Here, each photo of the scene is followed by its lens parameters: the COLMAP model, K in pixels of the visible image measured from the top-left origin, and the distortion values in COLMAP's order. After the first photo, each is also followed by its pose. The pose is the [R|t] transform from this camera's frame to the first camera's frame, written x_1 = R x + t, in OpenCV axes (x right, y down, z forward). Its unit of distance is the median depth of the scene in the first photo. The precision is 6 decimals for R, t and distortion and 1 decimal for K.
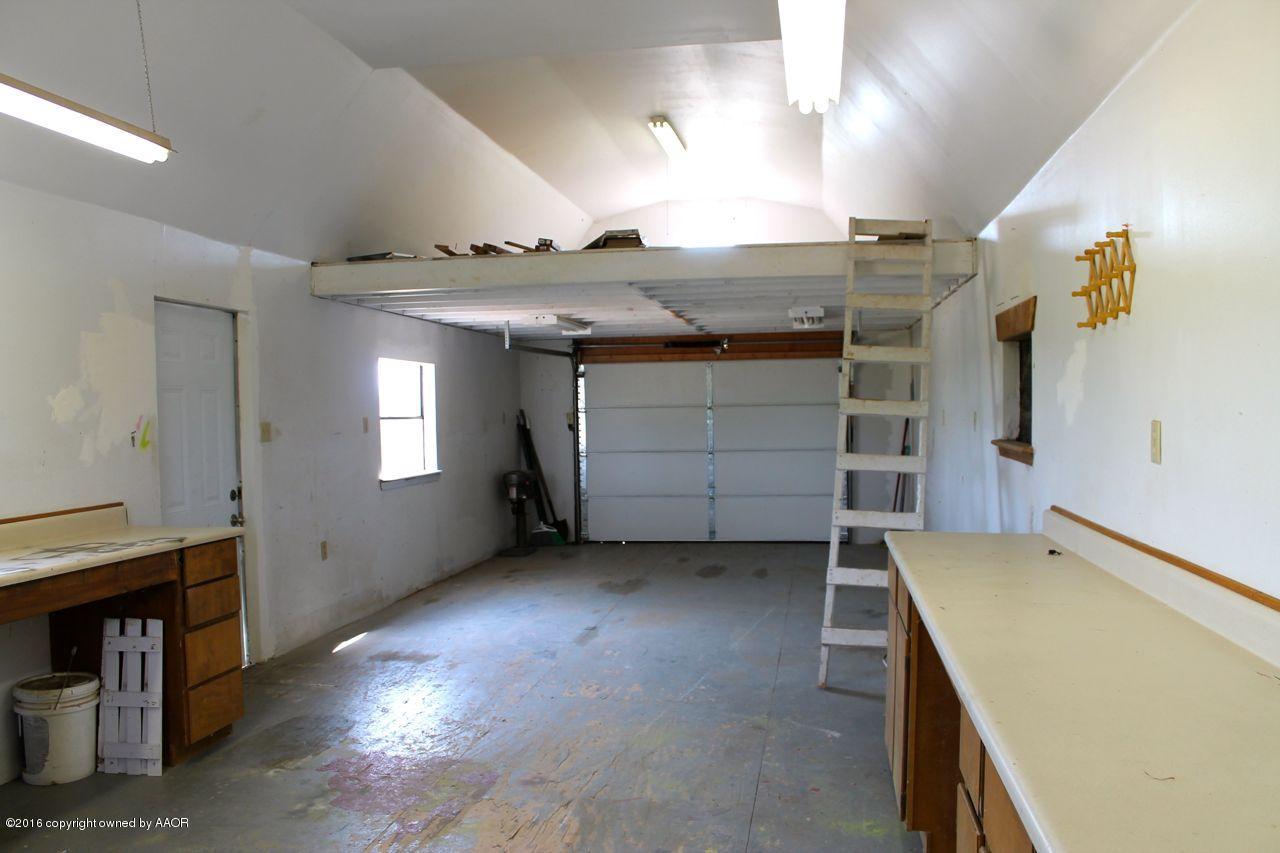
lens RADIAL K [[1091.7, 0, 640.0], [0, 1091.7, 426.5], [0, 0, 1]] dist [-0.171746, 0.150894]
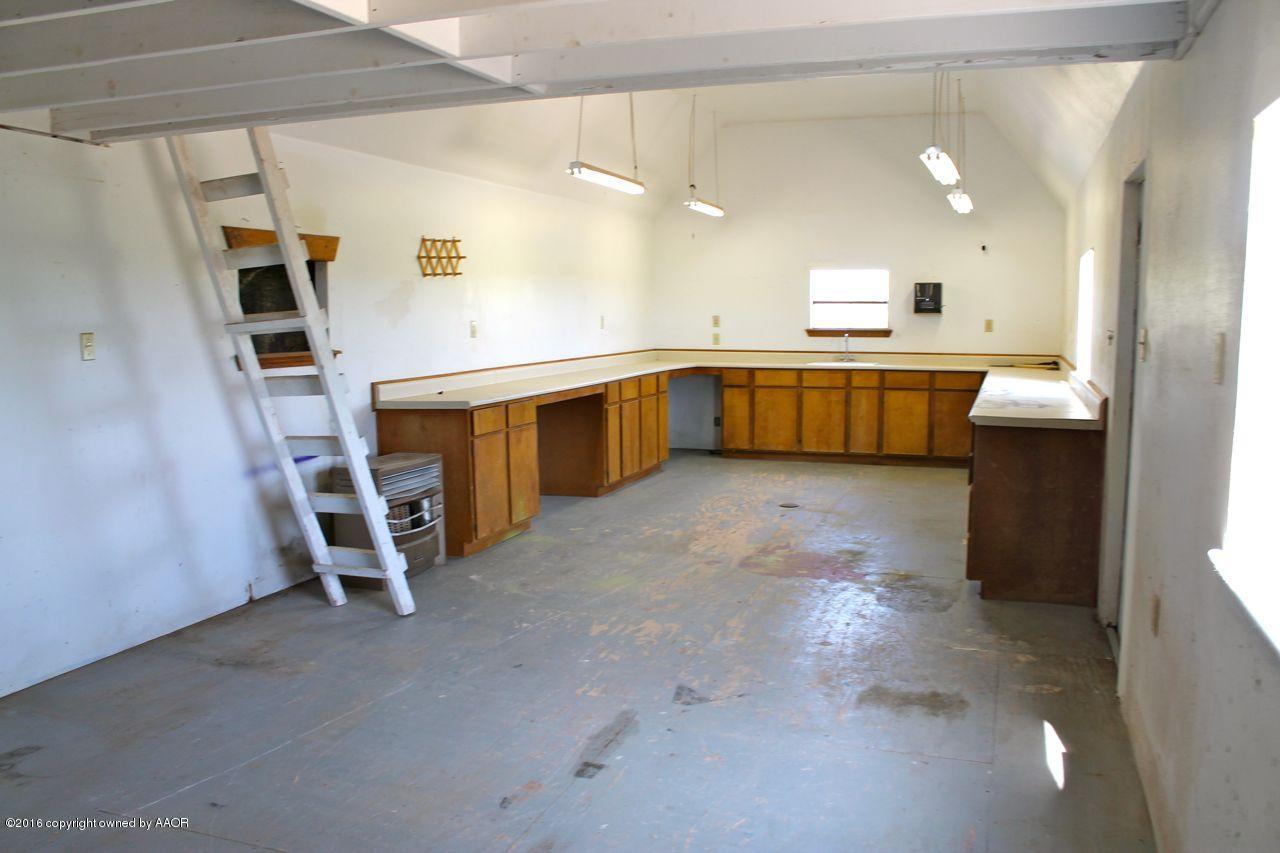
lens RADIAL K [[1091.7, 0, 640.0], [0, 1091.7, 426.5], [0, 0, 1]] dist [-0.171746, 0.150894]
pose [[-0.985352, -0.002168, 0.170520, -0.201263], [0.019078, 0.992241, 0.122856, -0.035066], [-0.169463, 0.124309, -0.977665, 1.947510]]
